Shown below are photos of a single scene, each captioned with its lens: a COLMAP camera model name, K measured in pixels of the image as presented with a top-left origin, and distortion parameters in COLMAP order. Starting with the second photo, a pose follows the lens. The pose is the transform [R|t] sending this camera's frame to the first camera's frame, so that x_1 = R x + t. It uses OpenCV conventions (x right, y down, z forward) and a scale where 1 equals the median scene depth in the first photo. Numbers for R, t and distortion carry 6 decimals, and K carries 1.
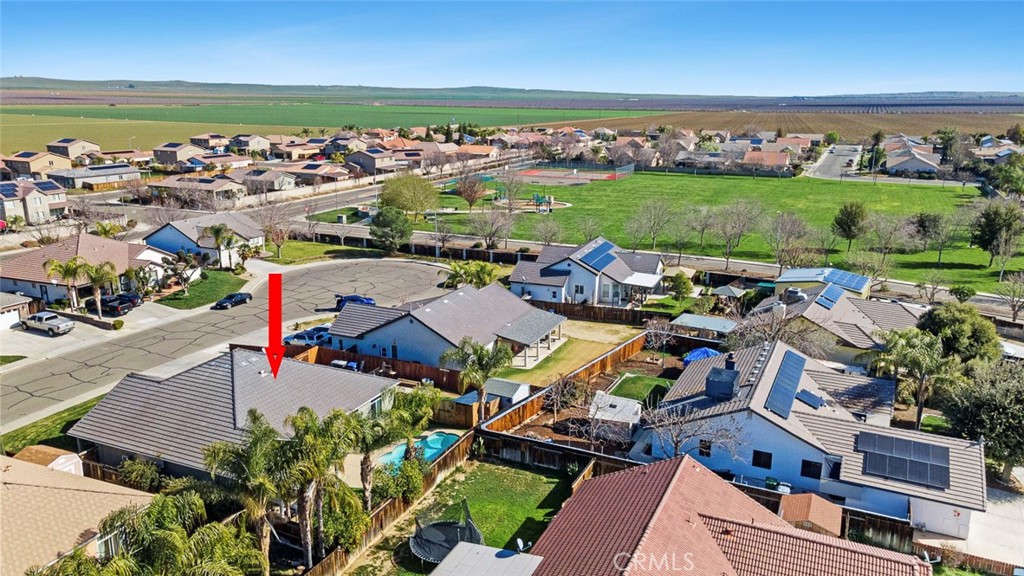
lens RADIAL K [[748.7, 0, 509.3], [0, 748.7, 279.3], [0, 0, 1]] dist [0.027801, 0.028622]
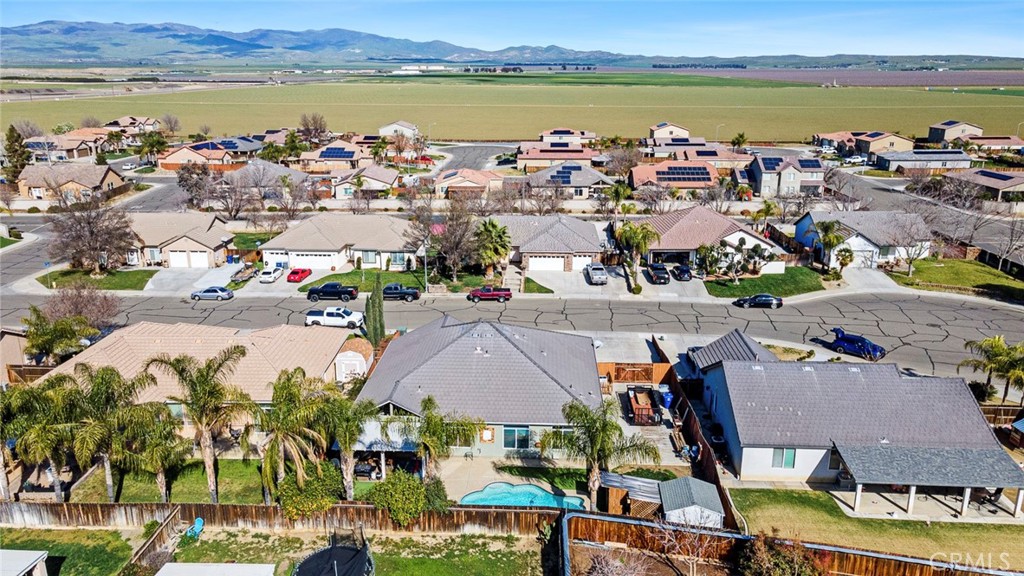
lens RADIAL K [[748.7, 0, 507.9], [0, 748.7, 291.0], [0, 0, 1]] dist [0.027801, 0.028622]
pose [[0.376329, 0.254662, -0.890800, 0.327551], [-0.221469, 0.958335, 0.180407, -0.081872], [0.899627, 0.129392, 0.417048, 0.357189]]
